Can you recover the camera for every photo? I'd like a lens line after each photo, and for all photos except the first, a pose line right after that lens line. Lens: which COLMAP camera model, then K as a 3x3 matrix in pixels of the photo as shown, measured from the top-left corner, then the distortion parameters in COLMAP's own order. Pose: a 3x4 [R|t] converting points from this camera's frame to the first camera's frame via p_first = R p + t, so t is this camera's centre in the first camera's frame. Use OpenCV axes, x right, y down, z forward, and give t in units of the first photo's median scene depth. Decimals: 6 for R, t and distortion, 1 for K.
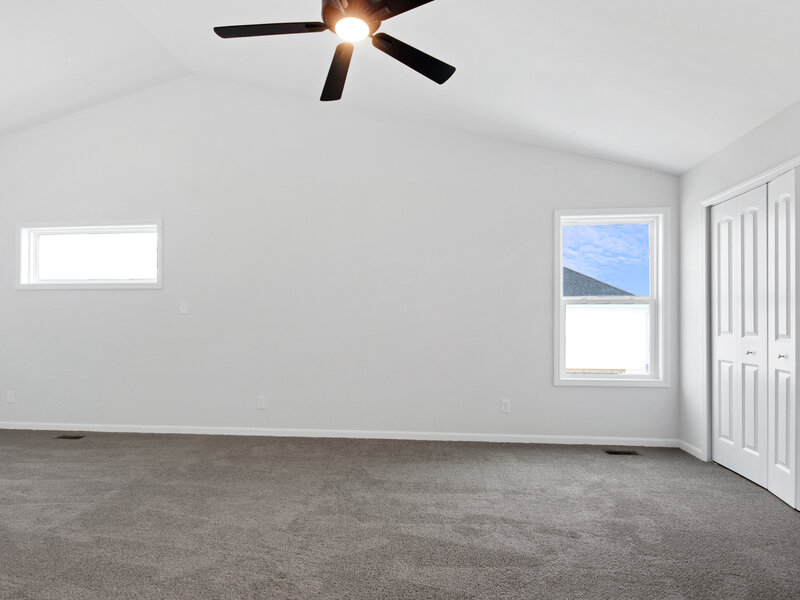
lens RADIAL K [[447.8, 0, 400.0], [0, 447.8, 315.0], [0, 0, 1]] dist [-0.016262, -0.000215]
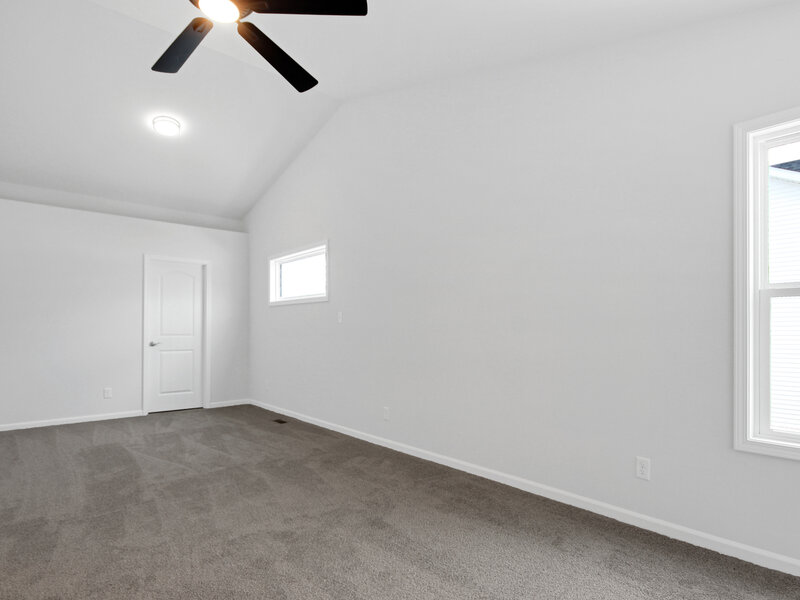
lens RADIAL K [[453.2, 0, 400.0], [0, 453.2, 300.0], [0, 0, 1]] dist [-0.005612, -0.000990]
pose [[0.731611, -0.038703, -0.680623, 0.492364], [-0.000410, 0.998362, -0.057211, 0.005320], [0.681723, 0.042136, 0.730396, 0.344026]]
